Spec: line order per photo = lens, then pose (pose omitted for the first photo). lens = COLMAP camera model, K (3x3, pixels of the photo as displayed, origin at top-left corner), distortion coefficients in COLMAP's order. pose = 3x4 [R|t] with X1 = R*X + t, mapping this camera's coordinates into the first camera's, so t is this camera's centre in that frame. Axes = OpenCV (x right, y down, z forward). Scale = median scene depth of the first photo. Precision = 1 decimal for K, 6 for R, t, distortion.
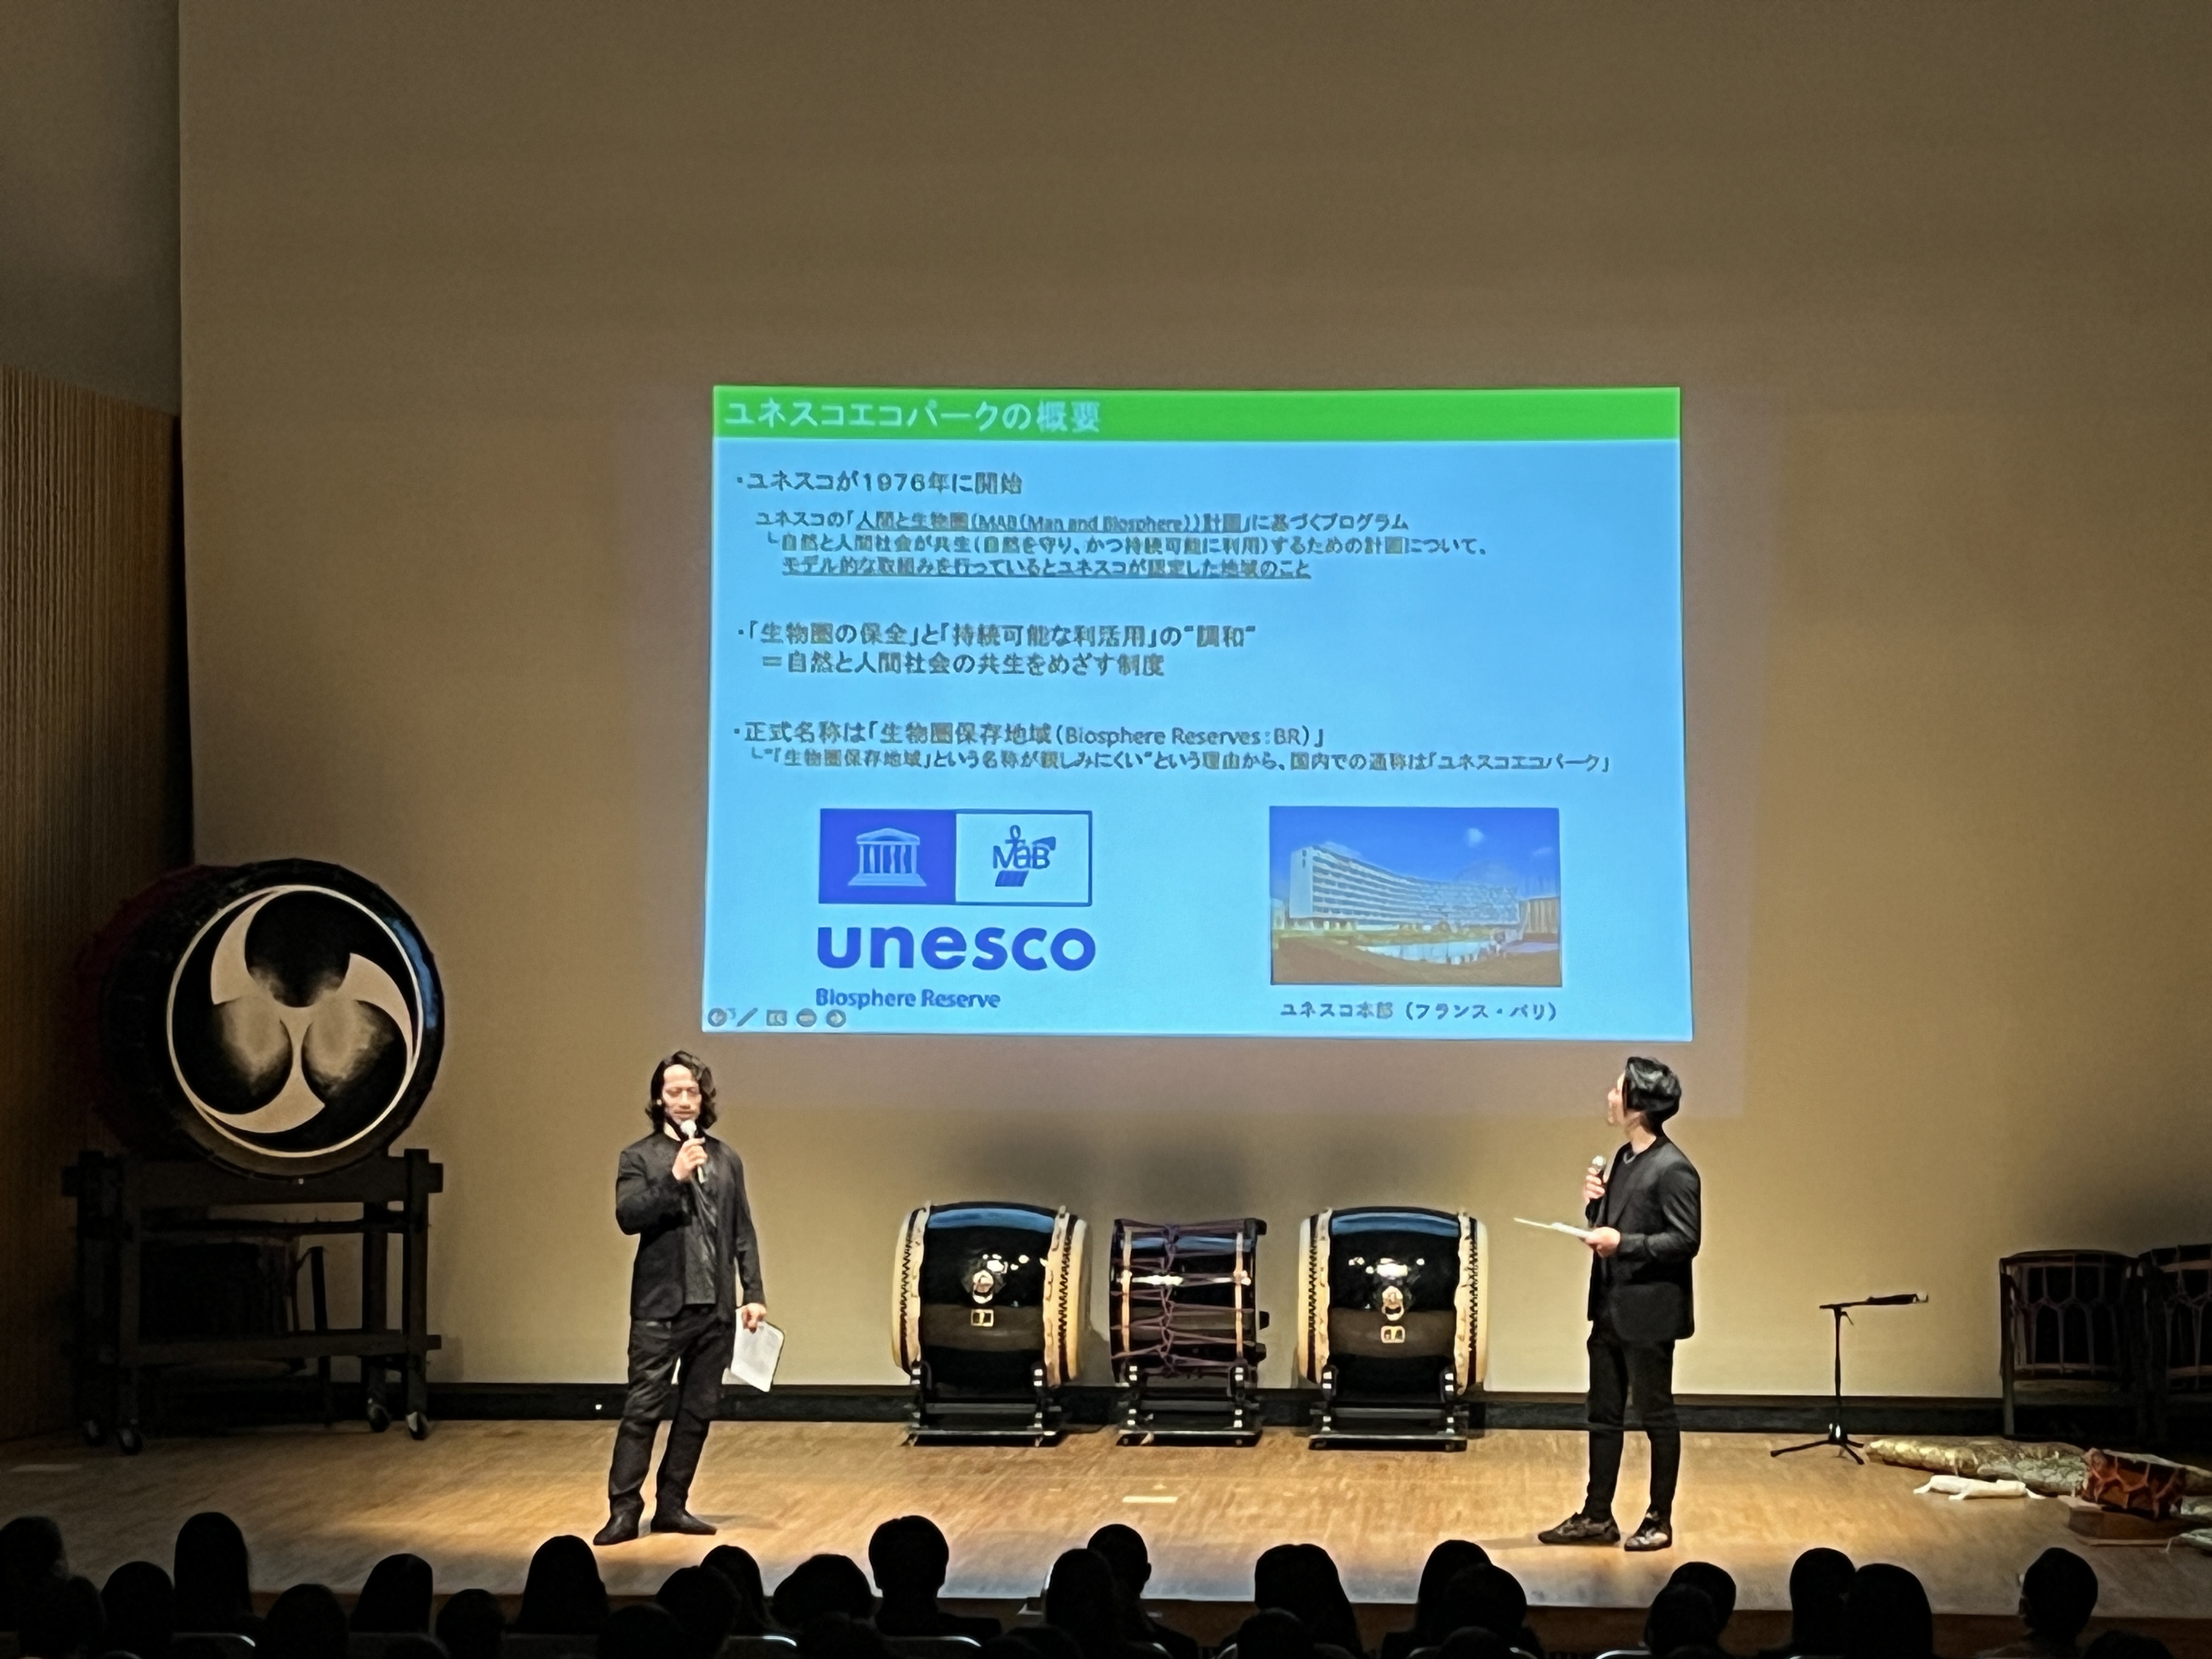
lens RADIAL K [[4916.3, 0, 1162.9], [0, 4916.3, 829.7], [0, 0, 1]] dist [0.187106, 0.000000]
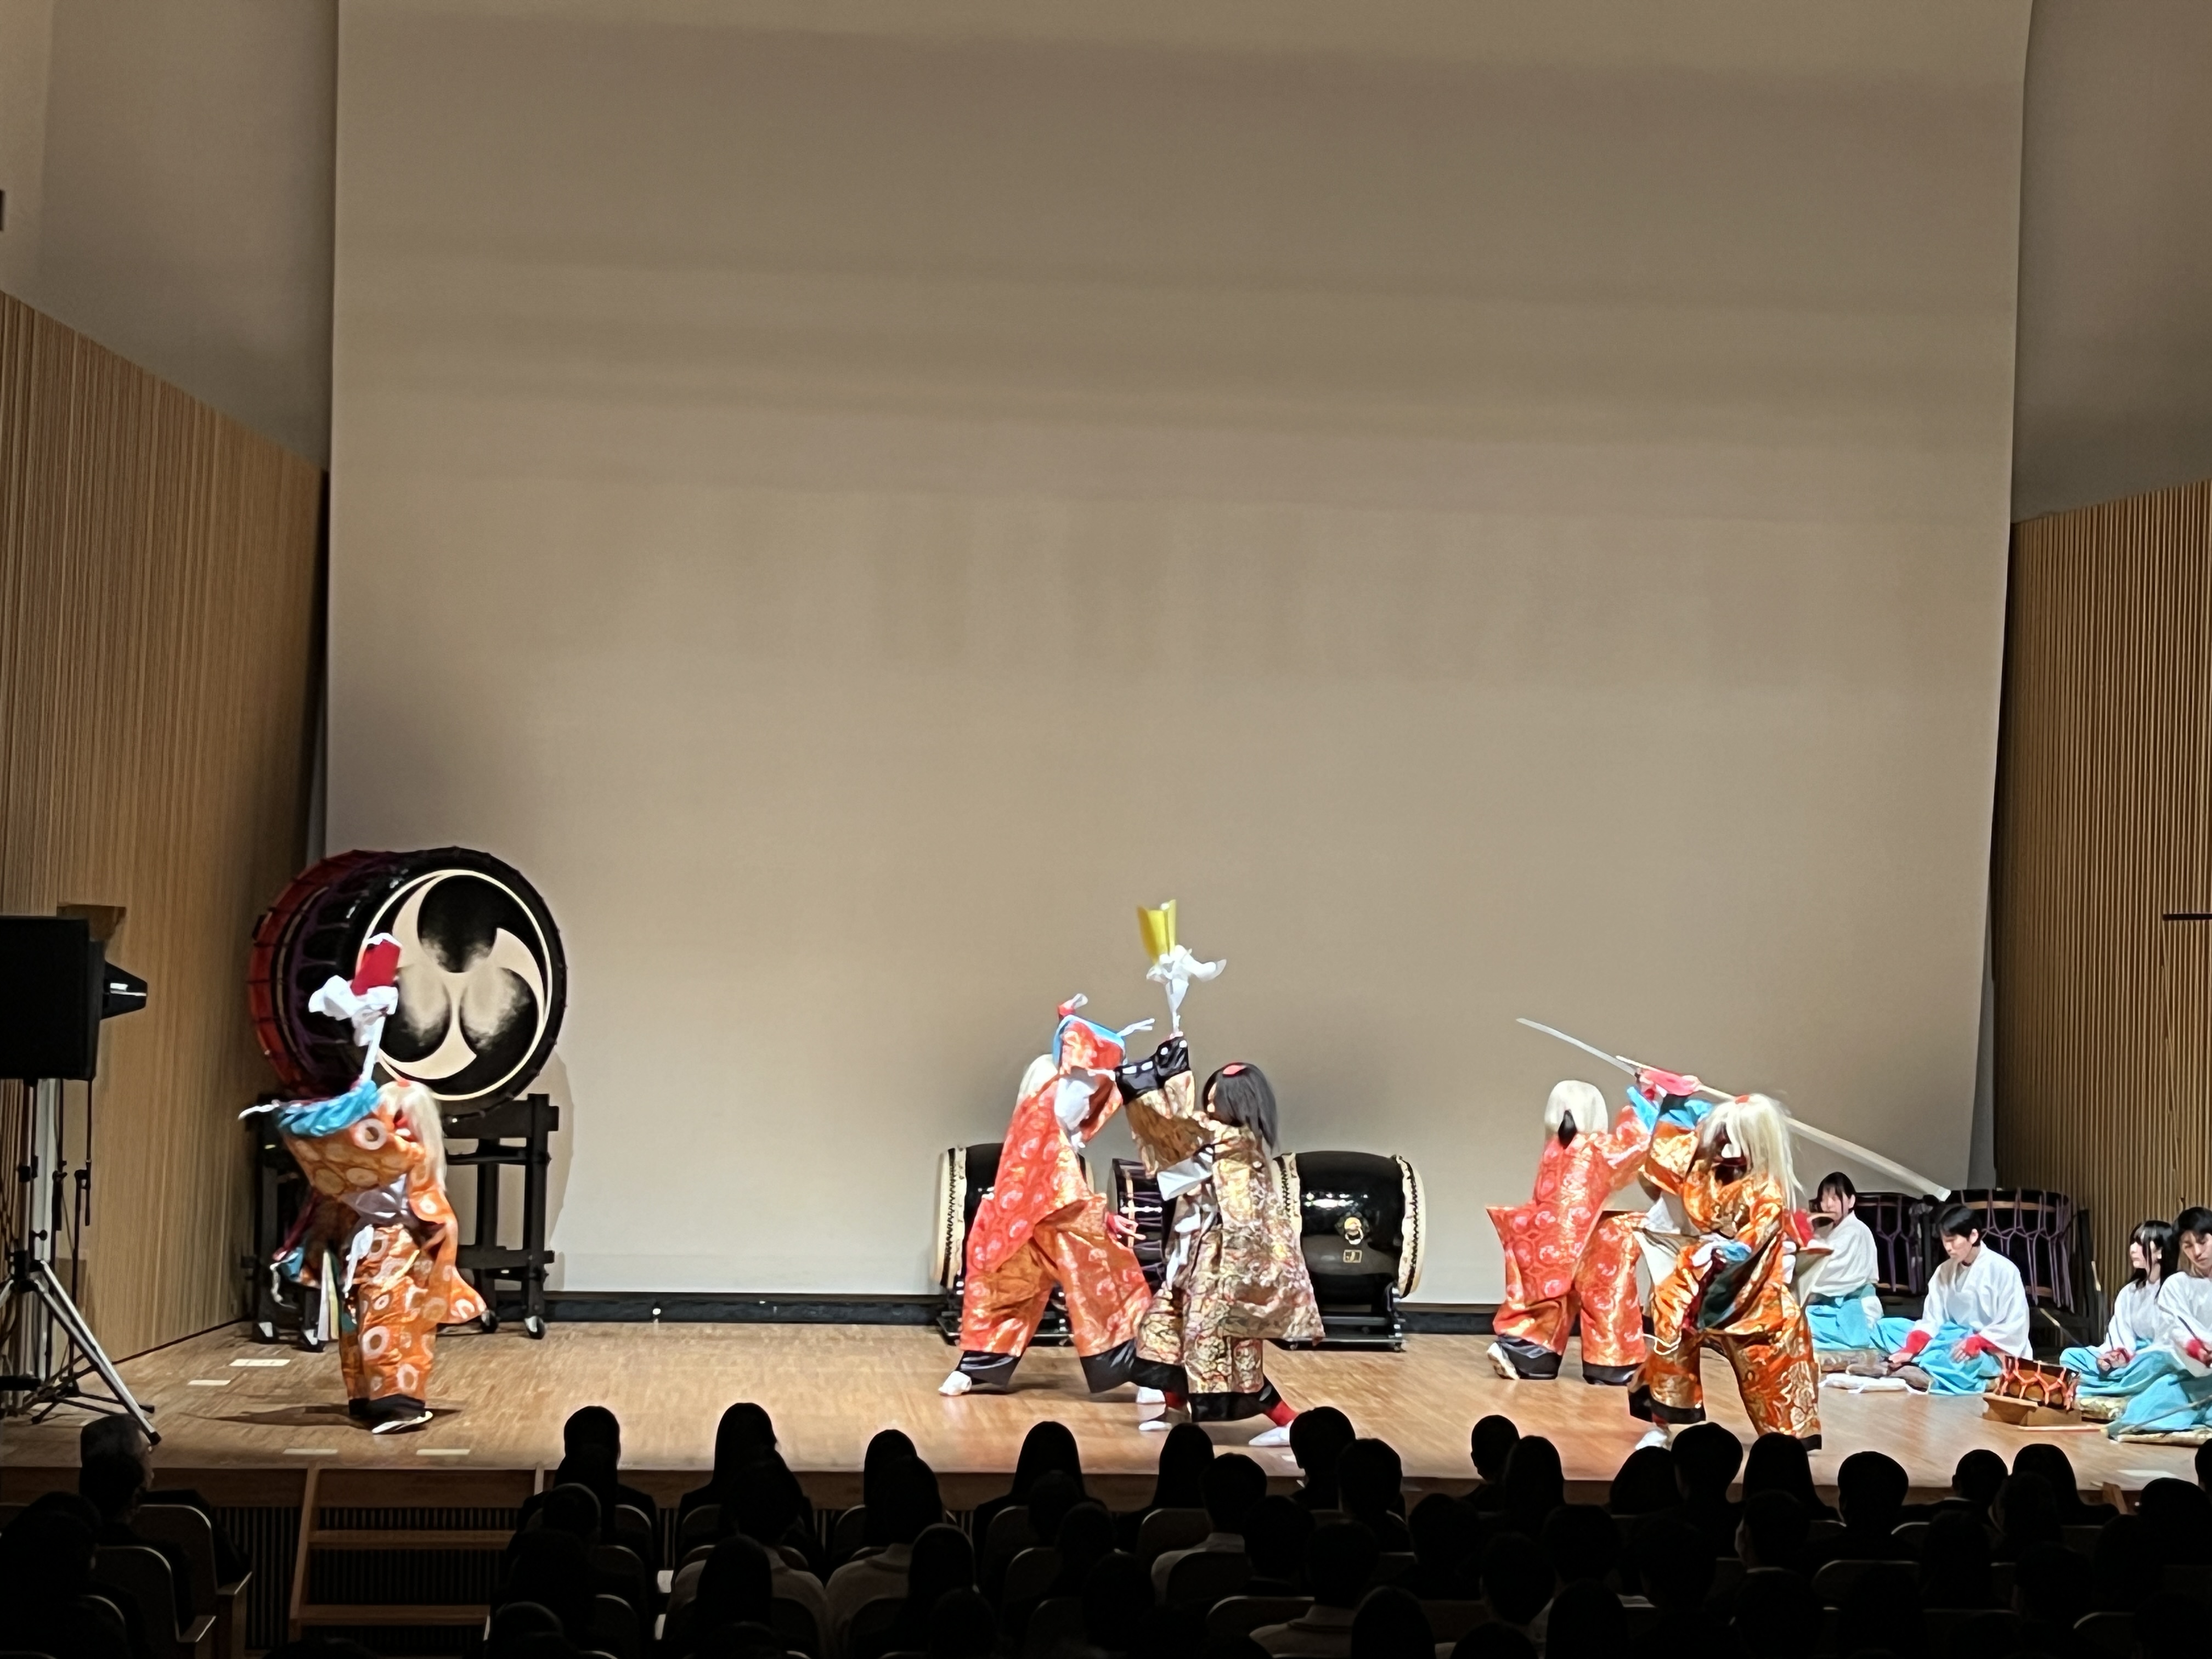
lens RADIAL K [[4011.7, 0, 1059.3], [0, 4011.7, 777.1], [0, 0, 1]] dist [0.175628, 0.000000]
pose [[0.984030, 0.027059, 0.175935, -0.203337], [-0.024662, 0.999571, -0.015798, 0.000723], [-0.176287, 0.011207, 0.984275, 0.024187]]
